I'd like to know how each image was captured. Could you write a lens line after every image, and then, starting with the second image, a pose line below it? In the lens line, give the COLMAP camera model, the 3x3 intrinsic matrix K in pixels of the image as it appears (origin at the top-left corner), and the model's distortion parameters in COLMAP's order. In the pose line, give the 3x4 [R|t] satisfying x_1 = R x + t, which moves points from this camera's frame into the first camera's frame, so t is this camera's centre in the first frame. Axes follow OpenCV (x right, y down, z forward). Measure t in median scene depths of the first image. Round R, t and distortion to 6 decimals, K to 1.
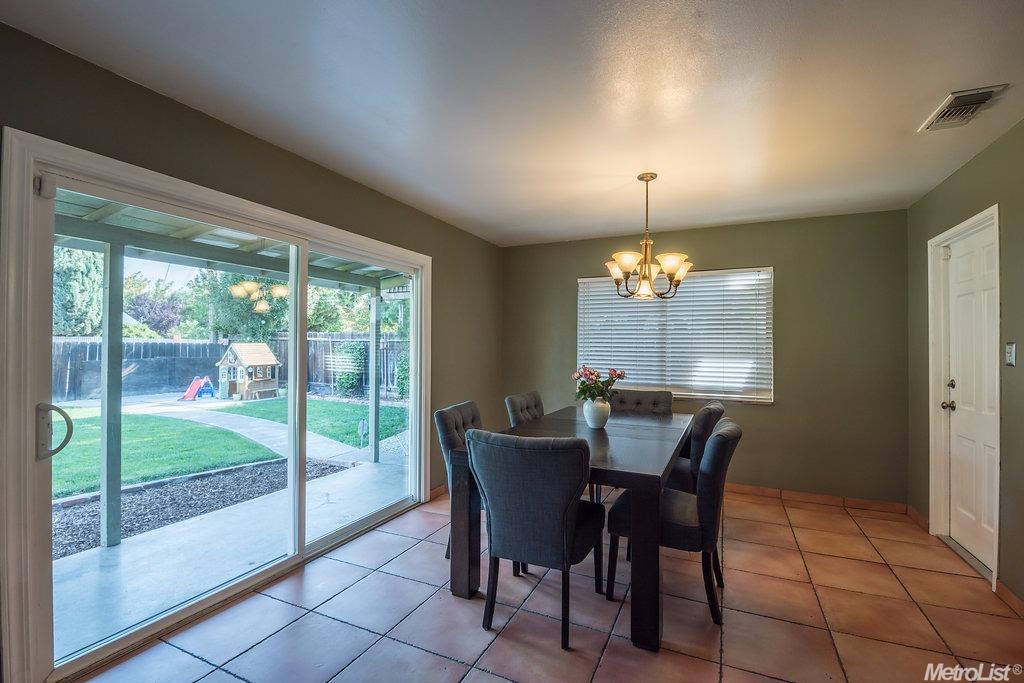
lens RADIAL K [[450.4, 0, 512.0], [0, 450.4, 341.5], [0, 0, 1]] dist [0.002027, -0.011762]
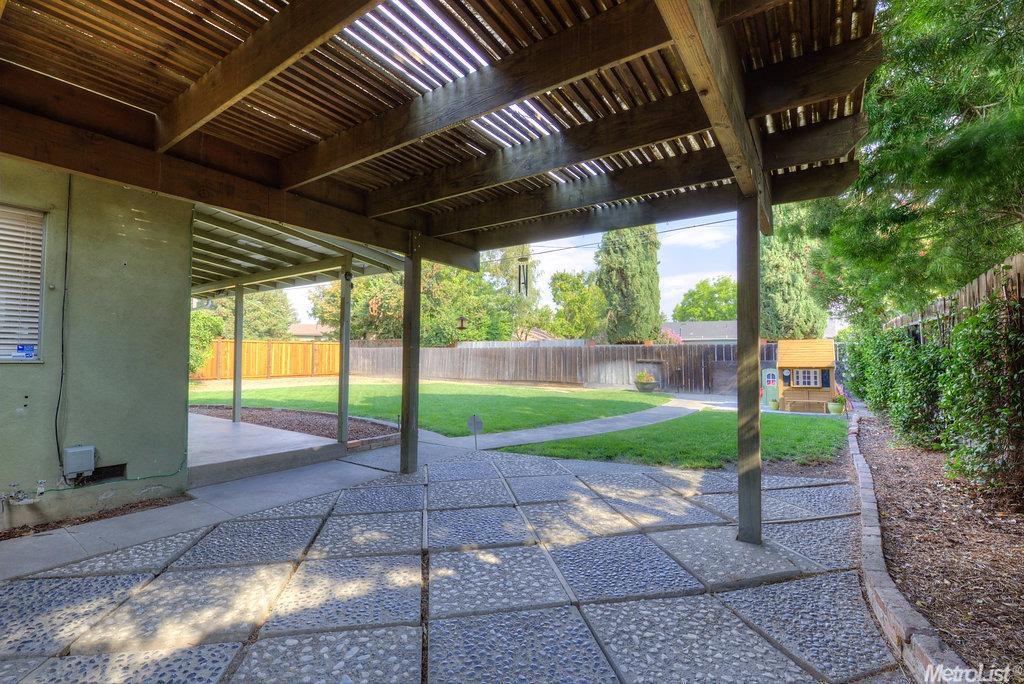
lens RADIAL K [[443.1, 0, 512.0], [0, 443.1, 342.0], [0, 0, 1]] dist [-0.002848, -0.000474]
pose [[-0.156506, -0.041914, -0.986787, 0.250635], [0.004797, 0.999055, -0.043196, 0.039678], [0.987665, -0.011494, -0.156157, 0.633128]]
